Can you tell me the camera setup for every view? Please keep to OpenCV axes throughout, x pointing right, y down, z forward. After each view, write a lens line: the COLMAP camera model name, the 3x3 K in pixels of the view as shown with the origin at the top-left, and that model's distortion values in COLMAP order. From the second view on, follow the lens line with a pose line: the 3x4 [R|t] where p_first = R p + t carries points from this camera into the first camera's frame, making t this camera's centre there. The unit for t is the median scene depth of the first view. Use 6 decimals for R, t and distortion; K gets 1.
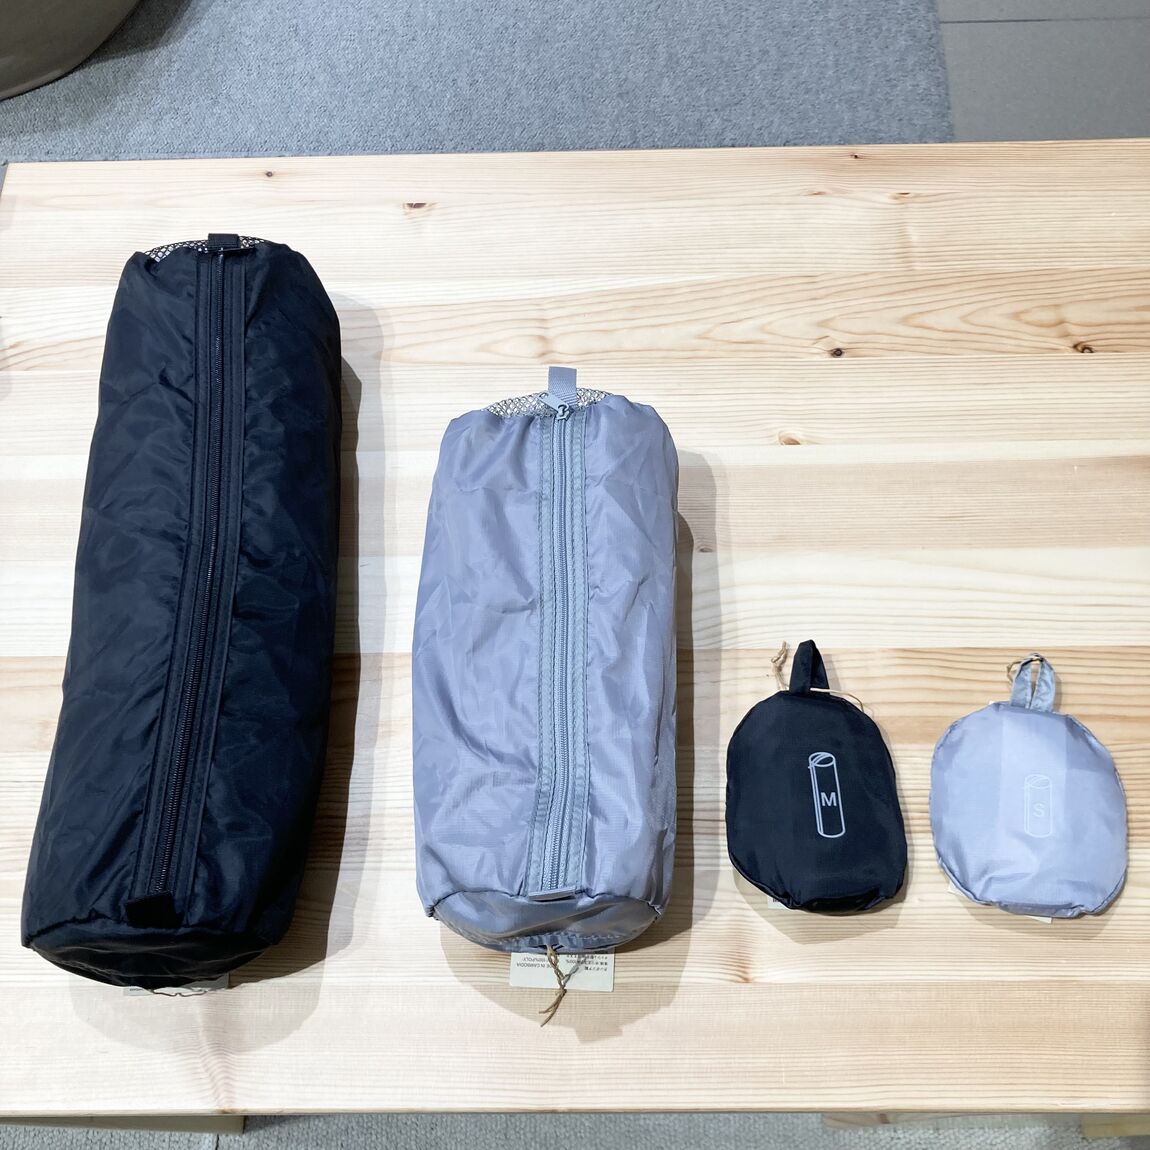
lens RADIAL K [[1270.8, 0, 575.5], [0, 1270.8, 563.5], [0, 0, 1]] dist [-0.006158, 0.167654]
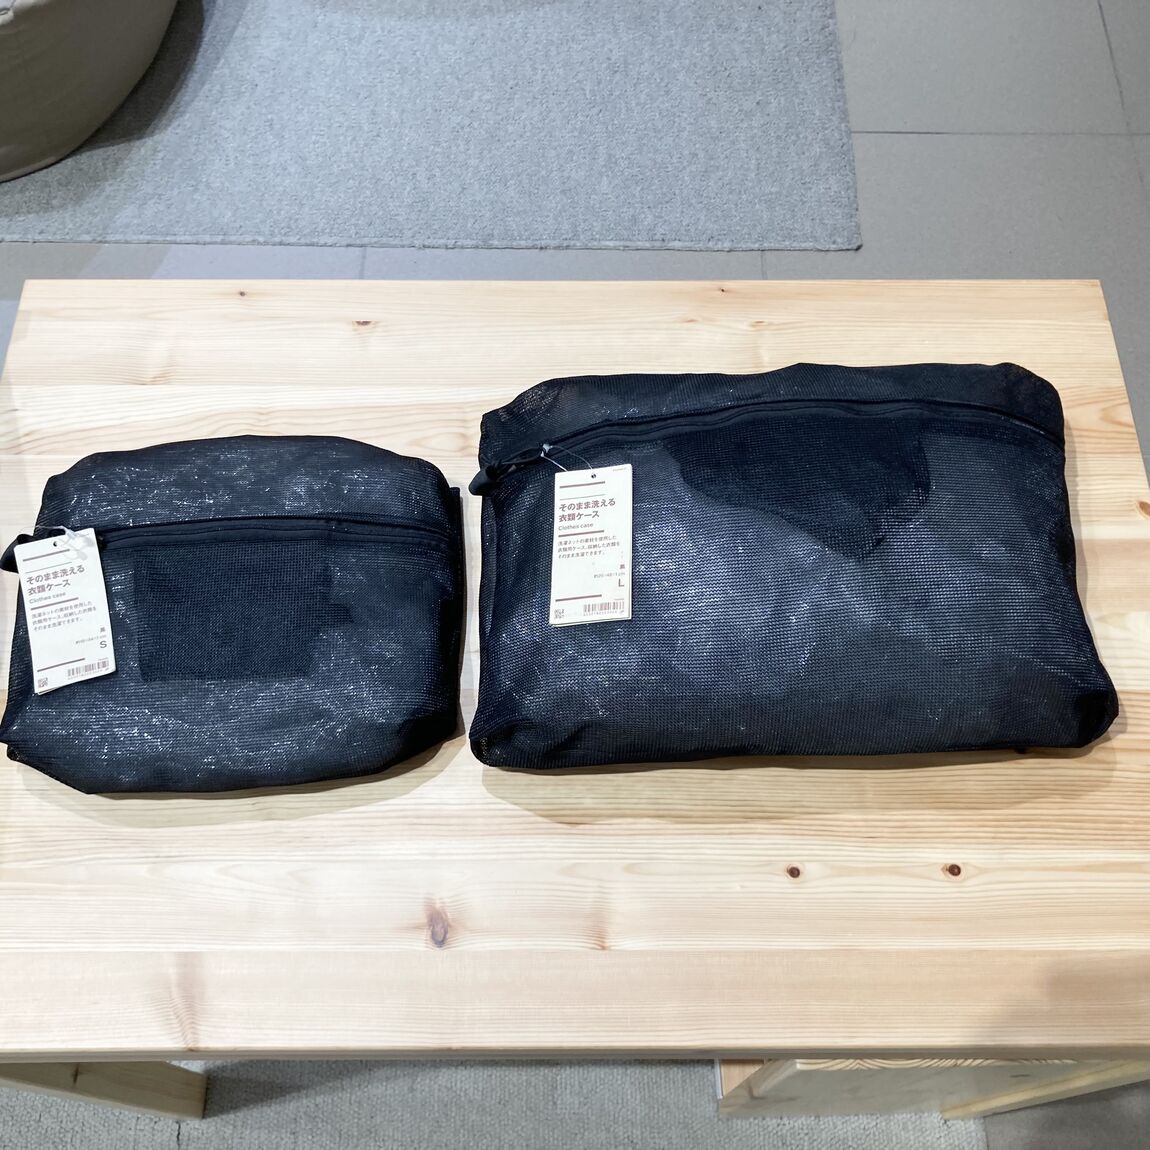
lens RADIAL K [[1255.7, 0, 575.0], [0, 1255.7, 575.0], [0, 0, 1]] dist [0.065856, -0.011014]
pose [[0.999633, 0.013228, 0.023644, 0.031629], [-0.012626, 0.999597, -0.025435, -0.006993], [-0.023971, 0.025127, 0.999397, -0.125661]]
